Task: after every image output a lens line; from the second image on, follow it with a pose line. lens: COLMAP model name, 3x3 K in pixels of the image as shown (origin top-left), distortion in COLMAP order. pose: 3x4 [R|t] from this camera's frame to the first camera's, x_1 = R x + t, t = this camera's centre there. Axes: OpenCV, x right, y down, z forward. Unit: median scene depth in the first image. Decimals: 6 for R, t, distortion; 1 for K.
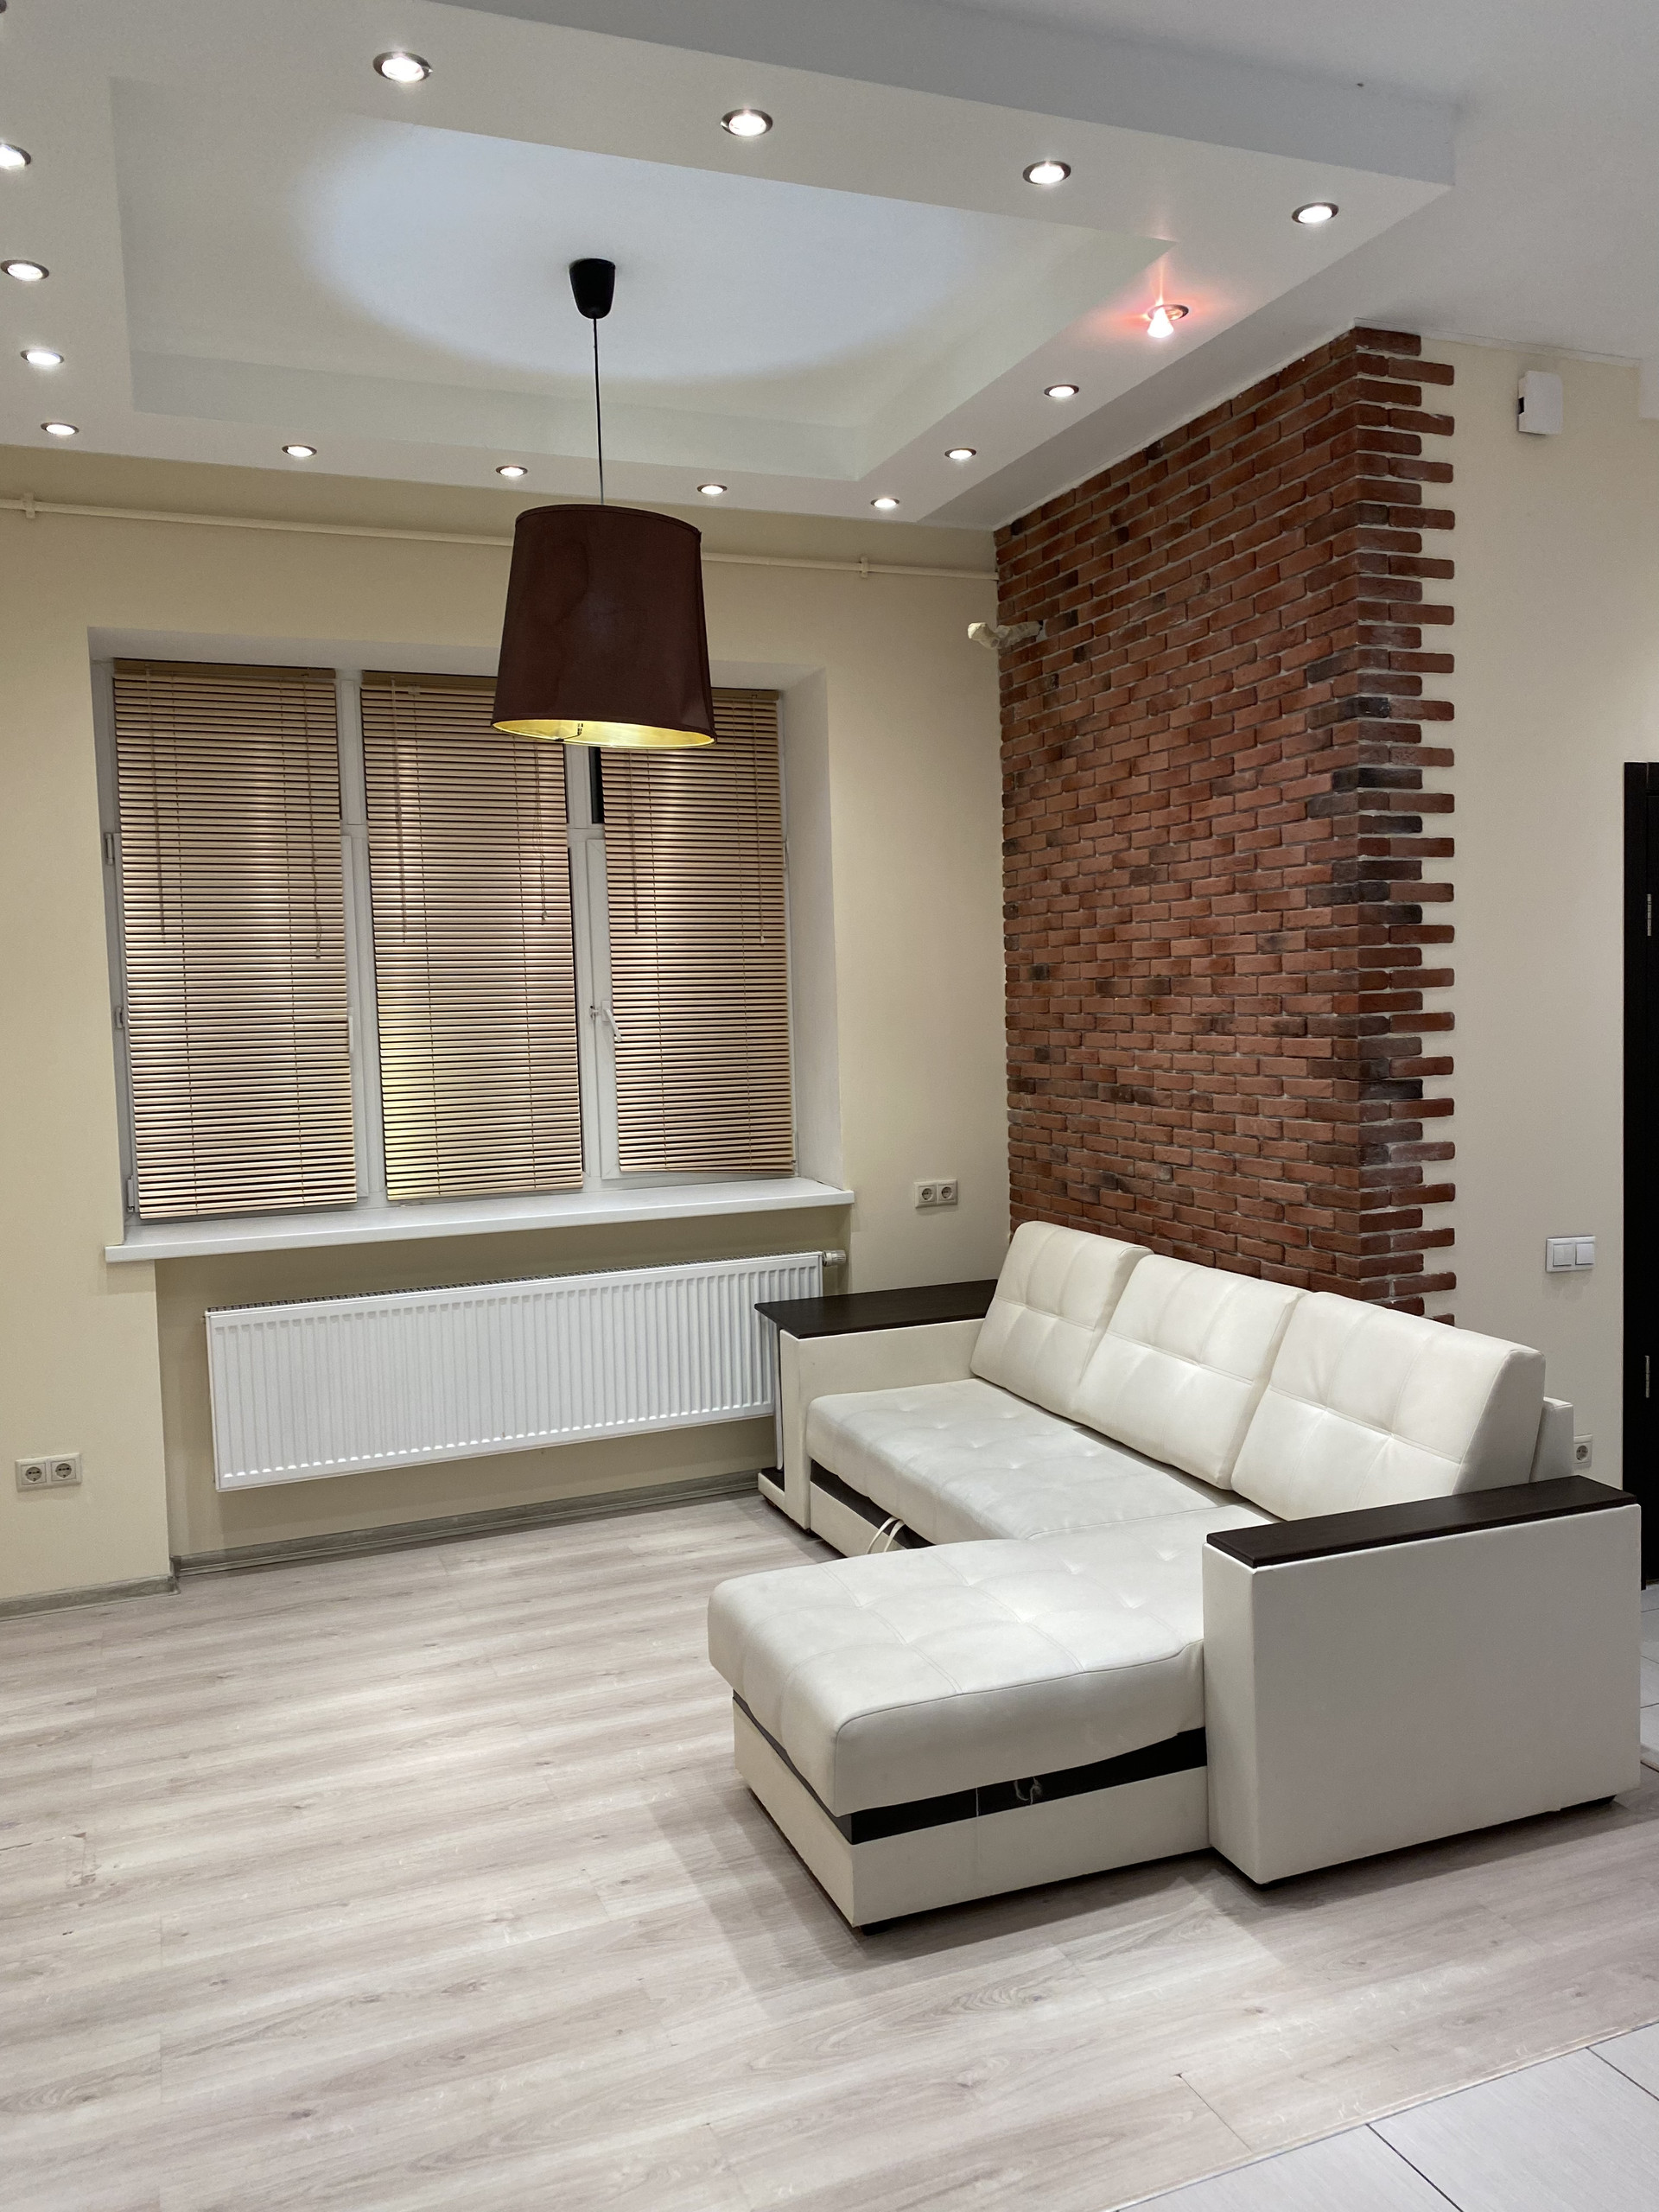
lens RADIAL K [[1706.6, 0, 830.2], [0, 1706.6, 1106.6], [0, 0, 1]] dist [0.027383, -0.015593]
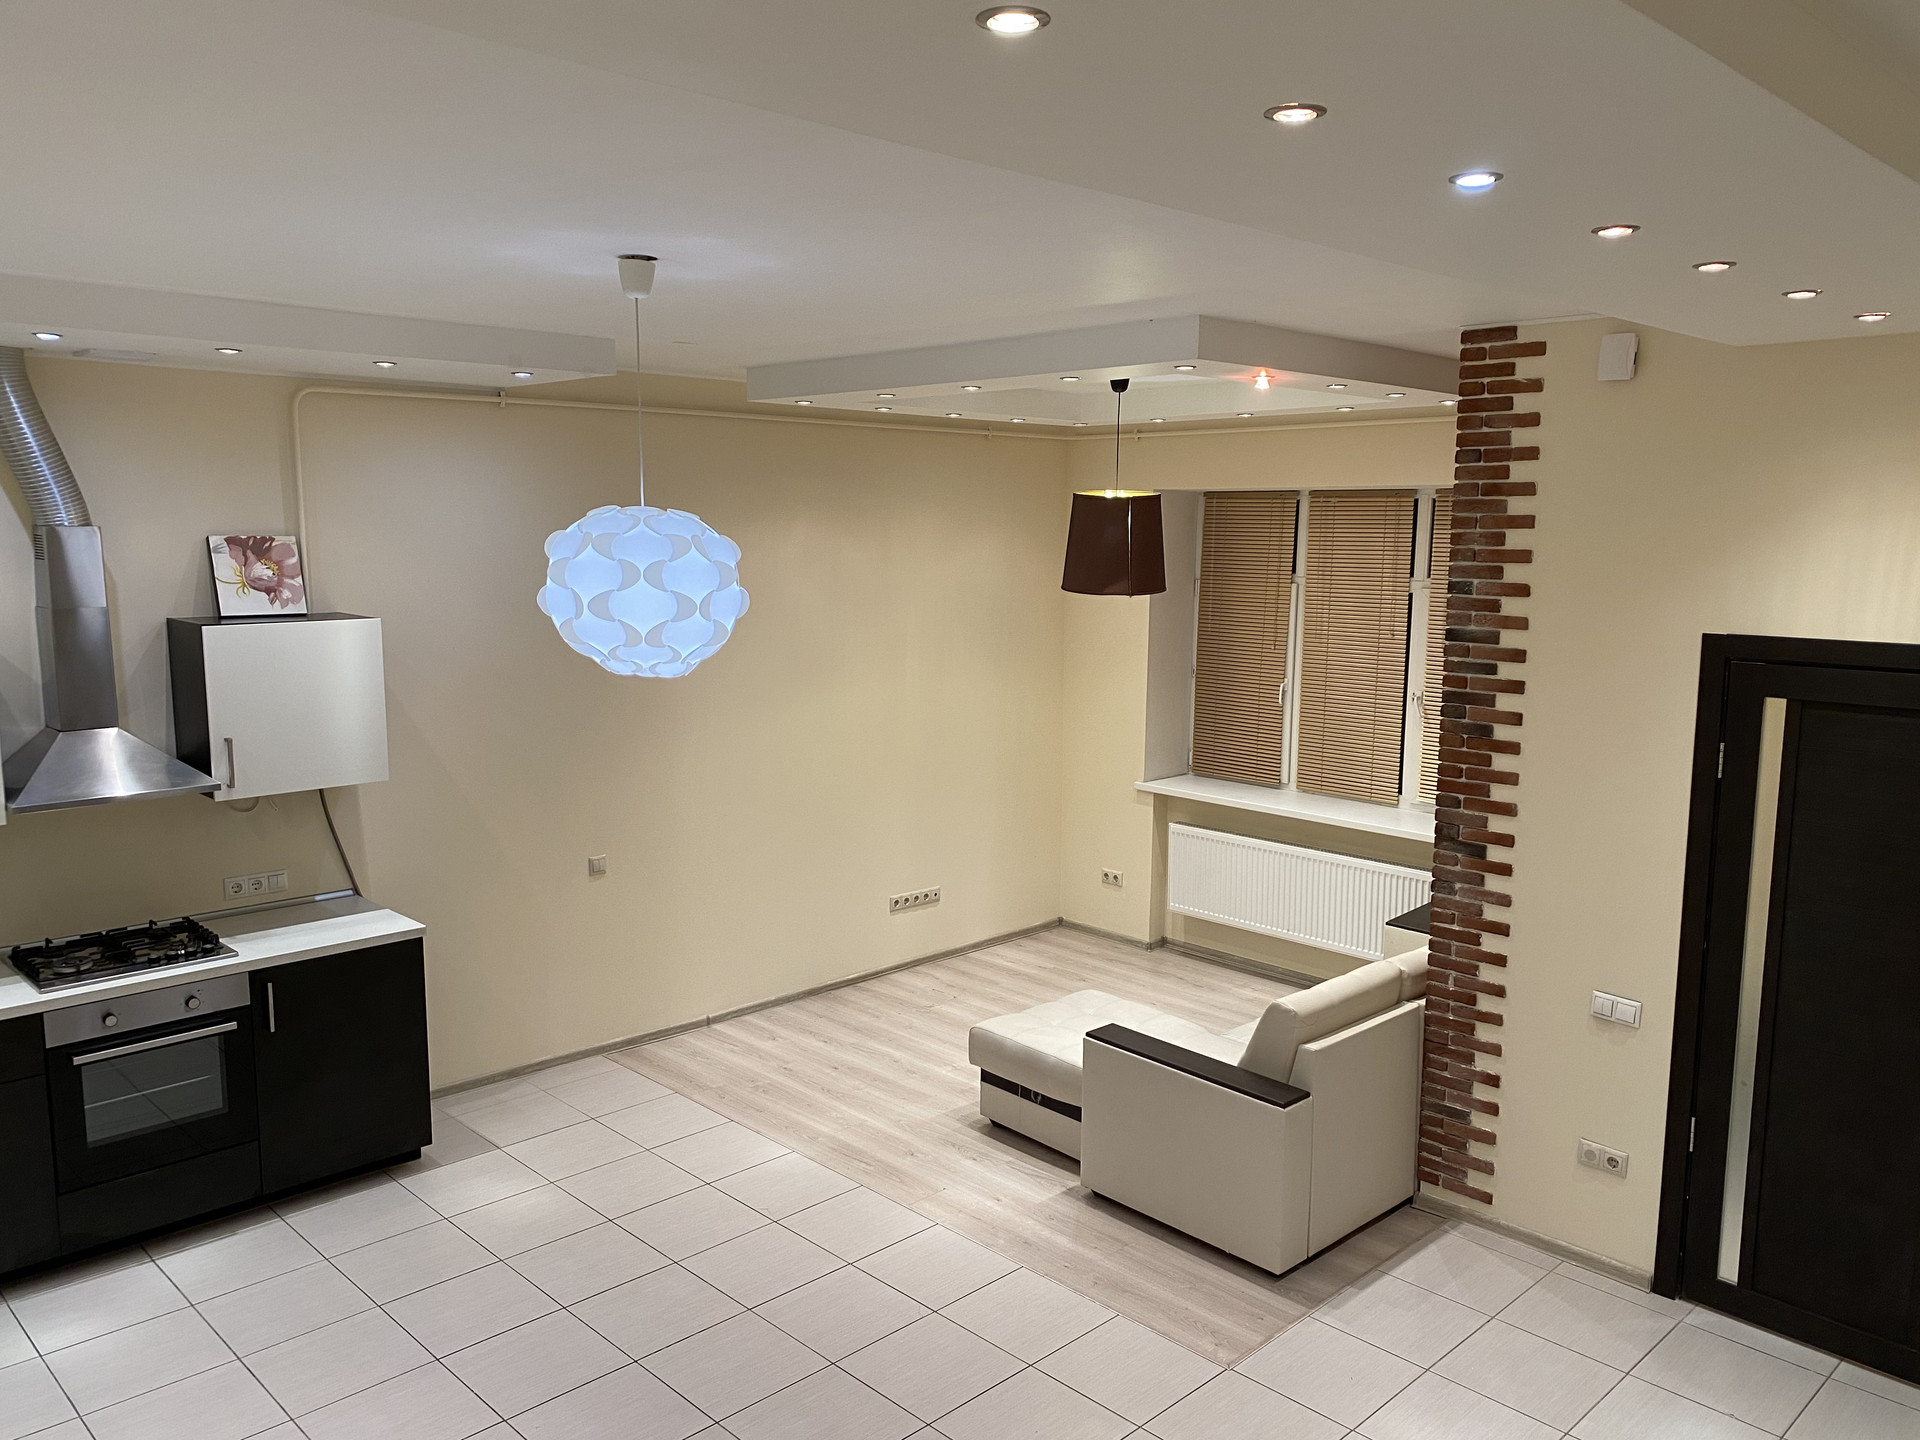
lens RADIAL K [[1481.3, 0, 962.5], [0, 1481.3, 722.5], [0, 0, 1]] dist [0.027383, -0.015593]
pose [[0.360289, 0.158541, -0.919269, 1.323294], [-0.080009, 0.987072, 0.138876, -0.256791], [0.929403, 0.023514, 0.368316, 0.137667]]
